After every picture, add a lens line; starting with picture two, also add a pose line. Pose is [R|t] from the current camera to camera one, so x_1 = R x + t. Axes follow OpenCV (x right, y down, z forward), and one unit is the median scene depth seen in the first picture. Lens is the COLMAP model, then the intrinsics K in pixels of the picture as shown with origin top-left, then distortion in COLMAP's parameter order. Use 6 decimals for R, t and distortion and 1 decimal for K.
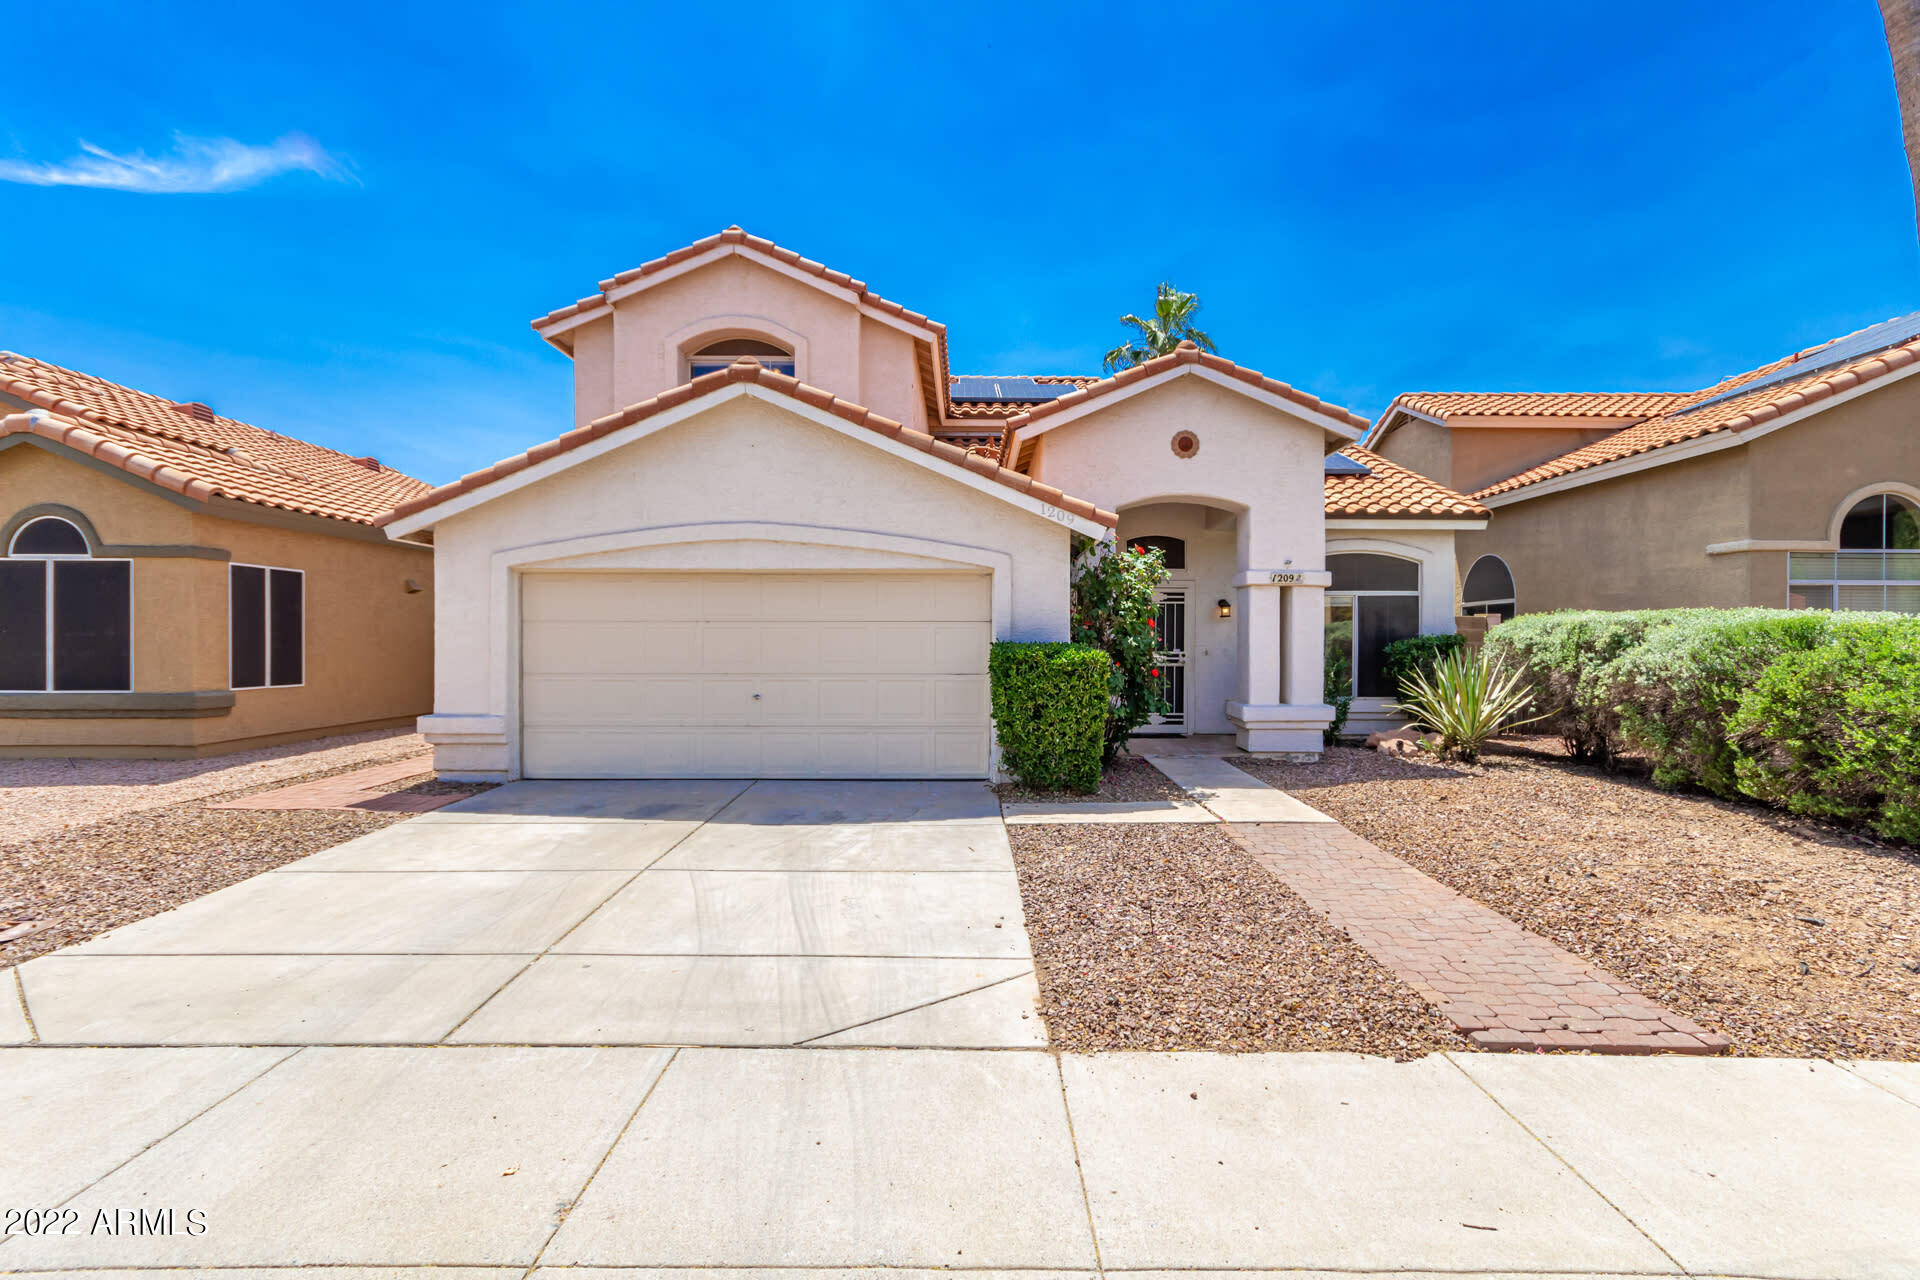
lens RADIAL K [[906.1, 0, 960.0], [0, 906.1, 640.0], [0, 0, 1]] dist [0.004376, 0.001547]
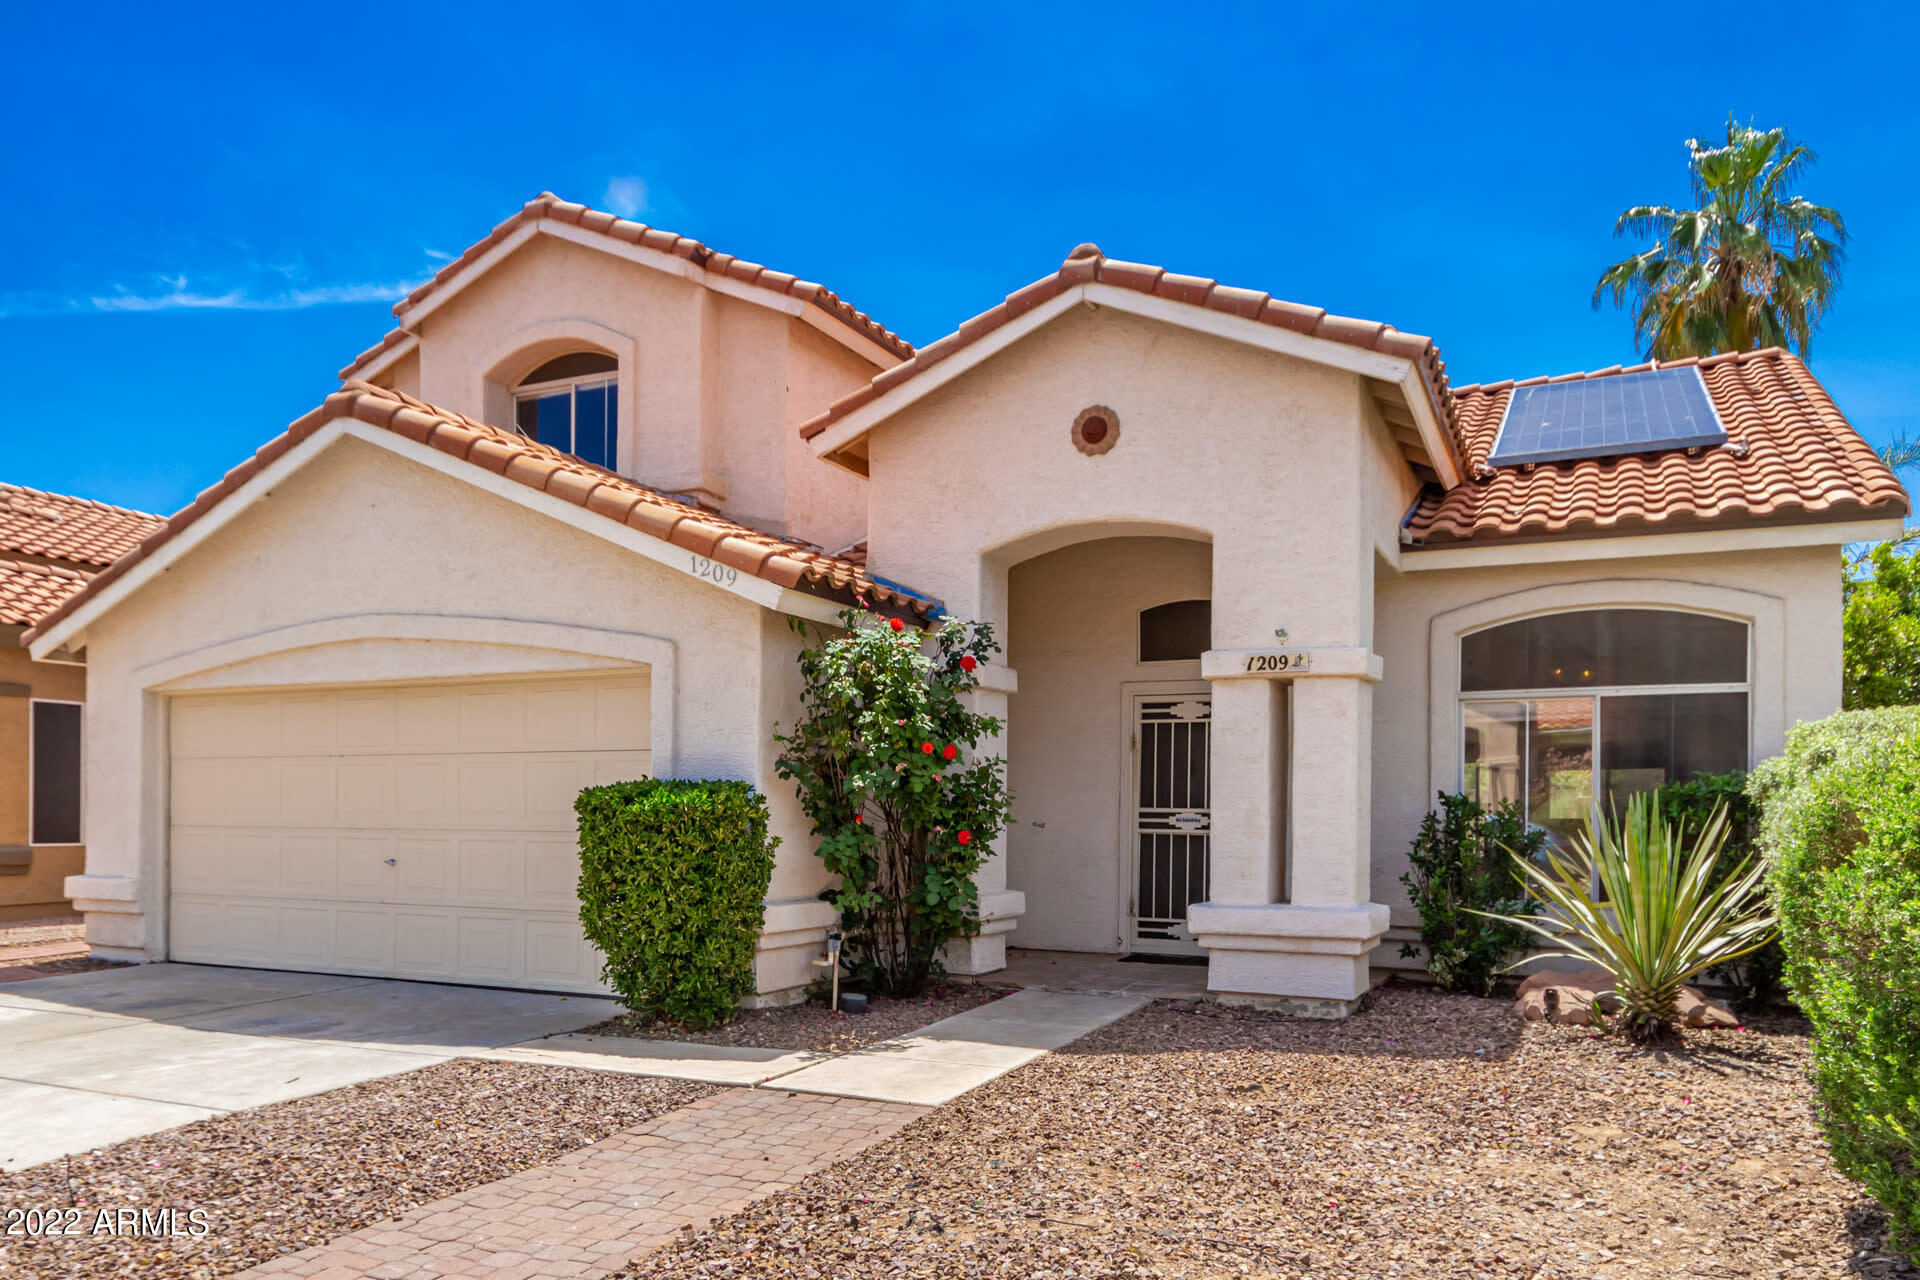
lens RADIAL K [[1426.4, 0, 847.1], [0, 1426.4, 809.9], [0, 0, 1]] dist [-0.000909, -0.002322]
pose [[0.888282, 0.004069, -0.459280, 0.530772], [-0.005850, 0.999980, -0.002455, 0.020294], [0.459261, 0.004867, 0.888288, 0.159221]]
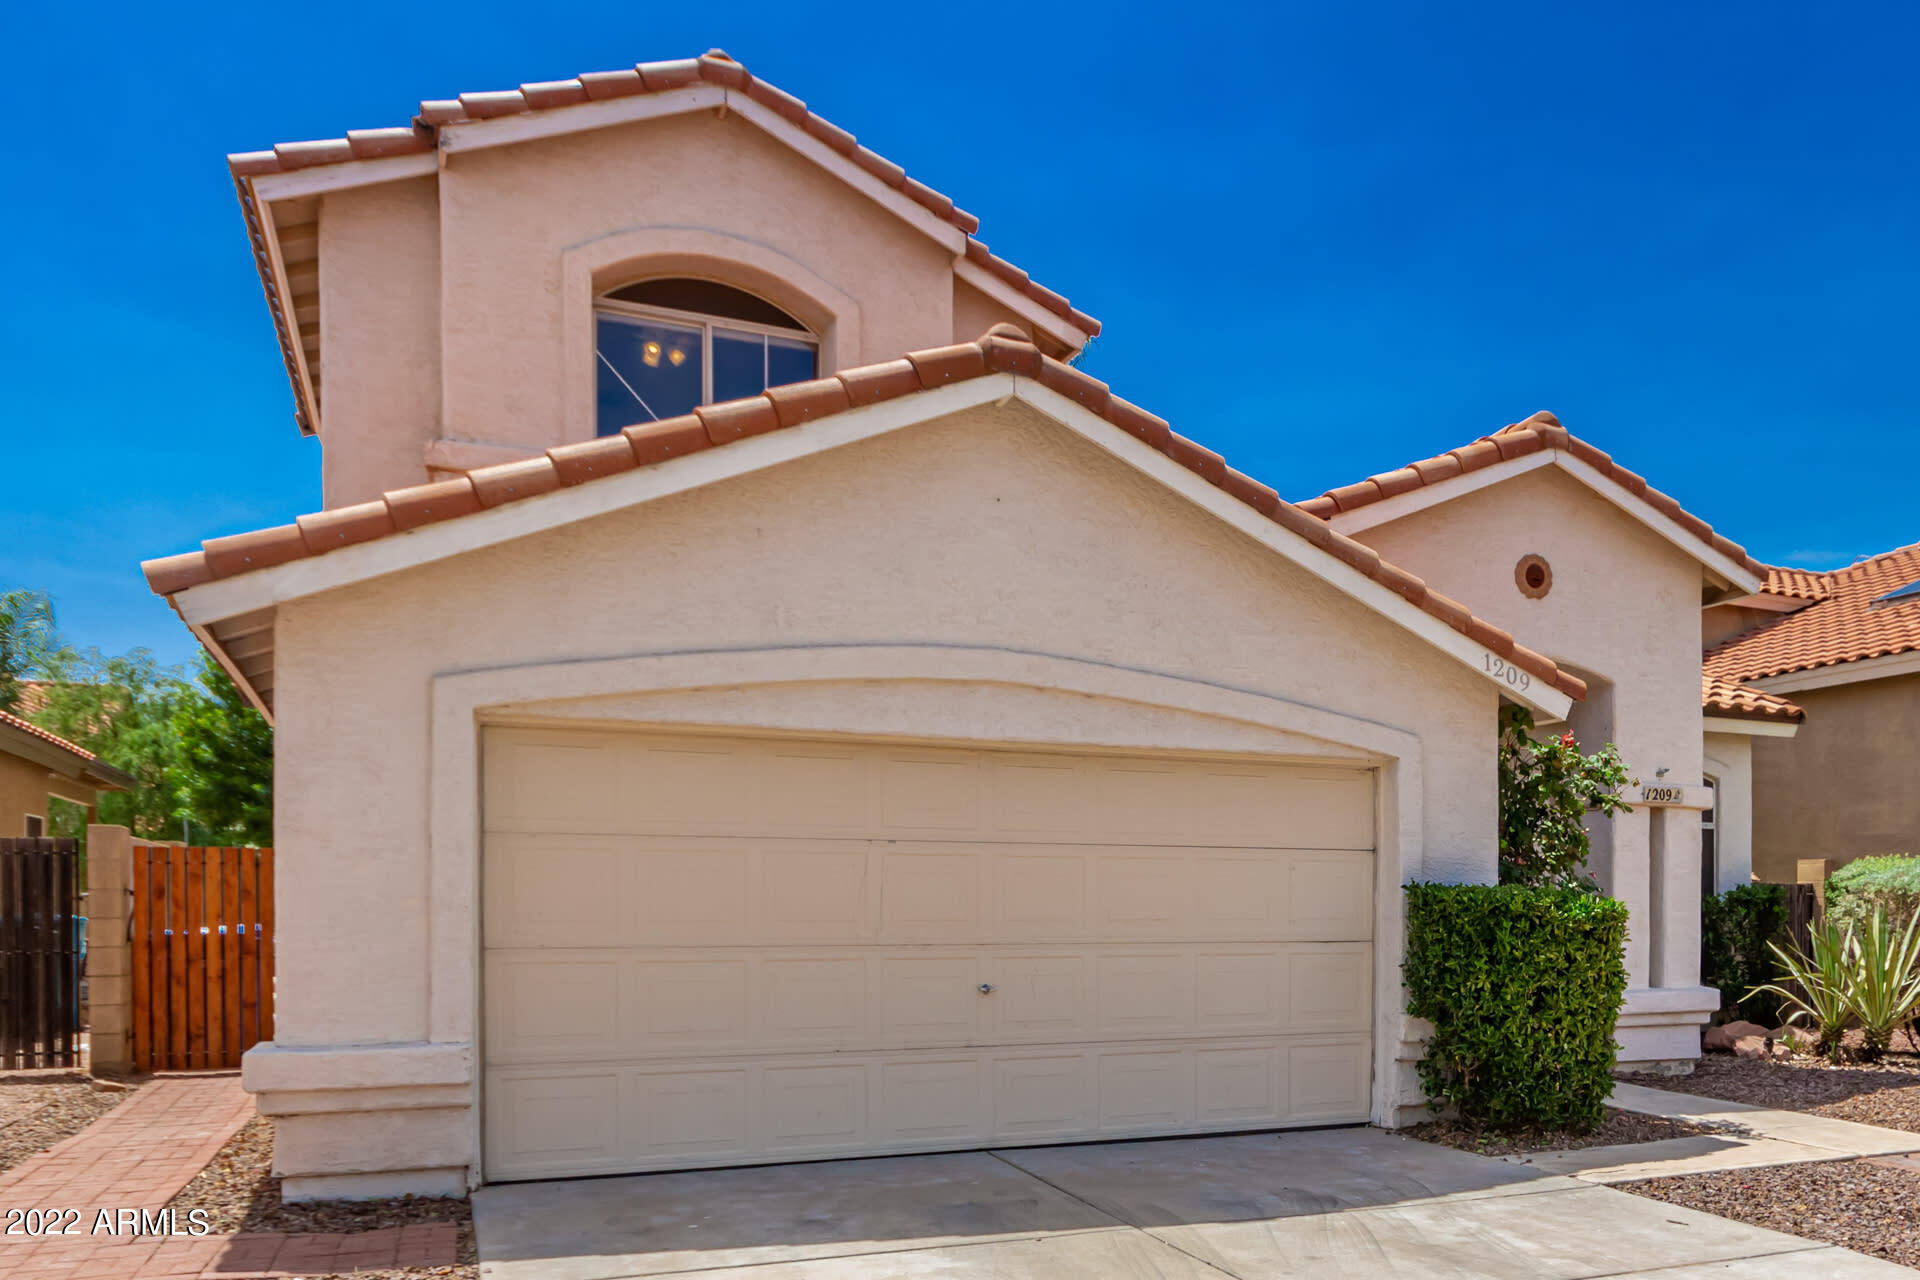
lens RADIAL K [[1565.3, 0, 1196.2], [0, 1565.3, 913.4], [0, 0, 1]] dist [-0.002457, 0.005084]
pose [[0.898817, -0.000418, 0.438323, -0.448703], [0.000396, 1.000000, 0.000141, 0.017357], [-0.438323, 0.000047, 0.898818, 0.133900]]
